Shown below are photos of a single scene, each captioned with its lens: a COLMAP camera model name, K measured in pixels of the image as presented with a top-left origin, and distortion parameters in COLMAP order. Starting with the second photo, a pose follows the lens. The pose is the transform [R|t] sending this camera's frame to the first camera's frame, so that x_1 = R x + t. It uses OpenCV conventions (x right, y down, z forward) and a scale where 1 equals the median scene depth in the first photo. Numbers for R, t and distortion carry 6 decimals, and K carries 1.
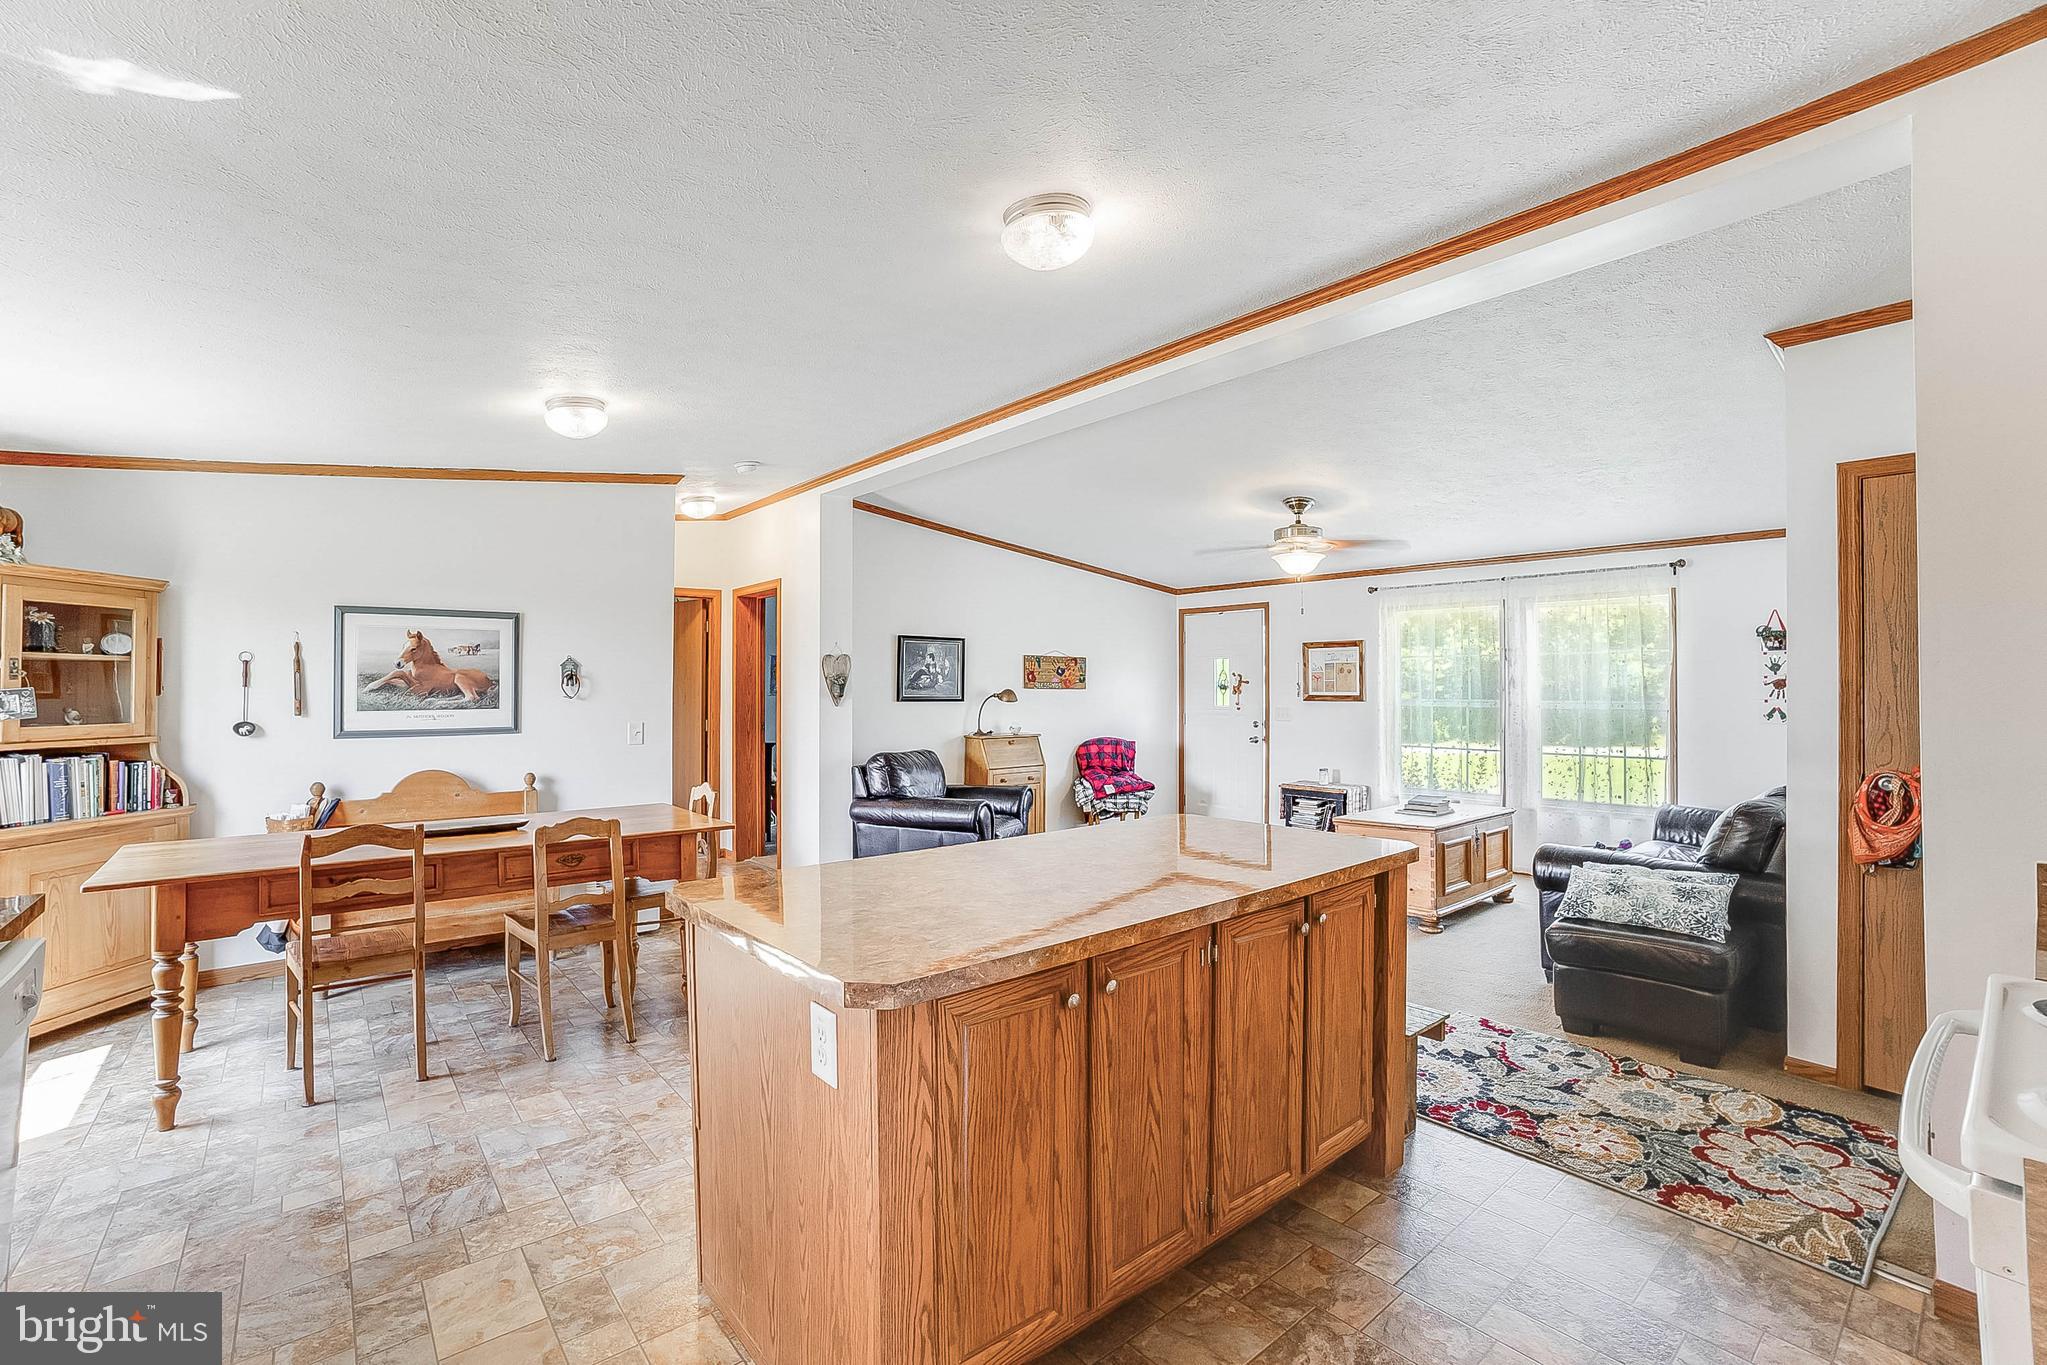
lens RADIAL K [[900.0, 0, 1023.5], [0, 900.0, 682.5], [0, 0, 1]] dist [-0.076563, 0.036903]
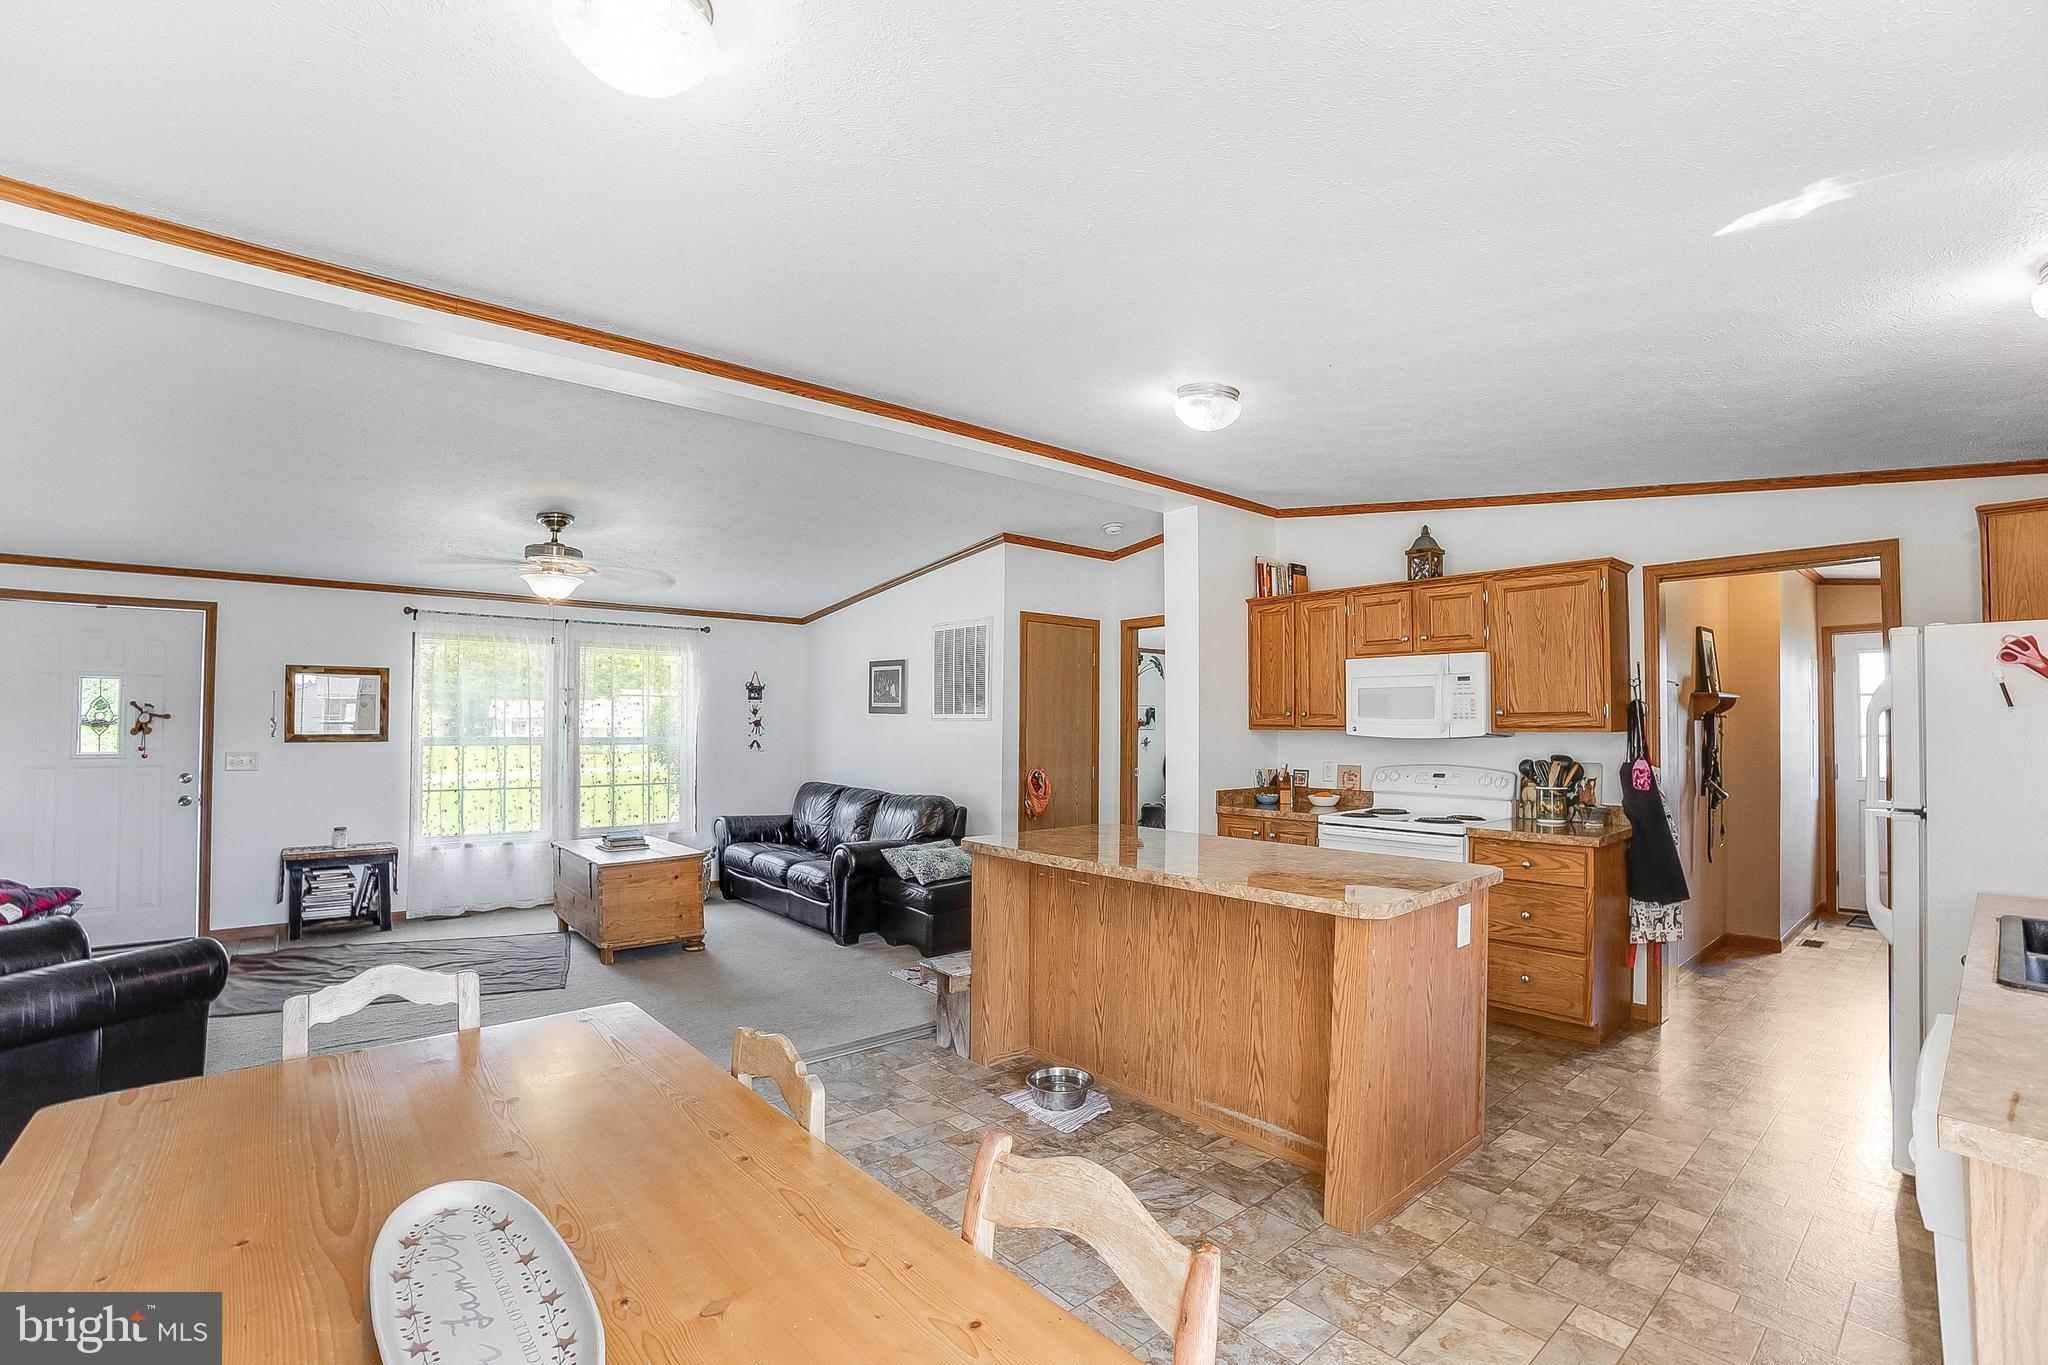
lens RADIAL K [[902.6, 0, 1021.2], [0, 902.6, 703.6], [0, 0, 1]] dist [-0.097443, 0.035372]
pose [[-0.001524, 0.022649, 0.999742, -0.602671], [-0.007668, 0.999714, -0.022660, -0.000624], [-0.999969, -0.007700, -0.001350, 0.565267]]
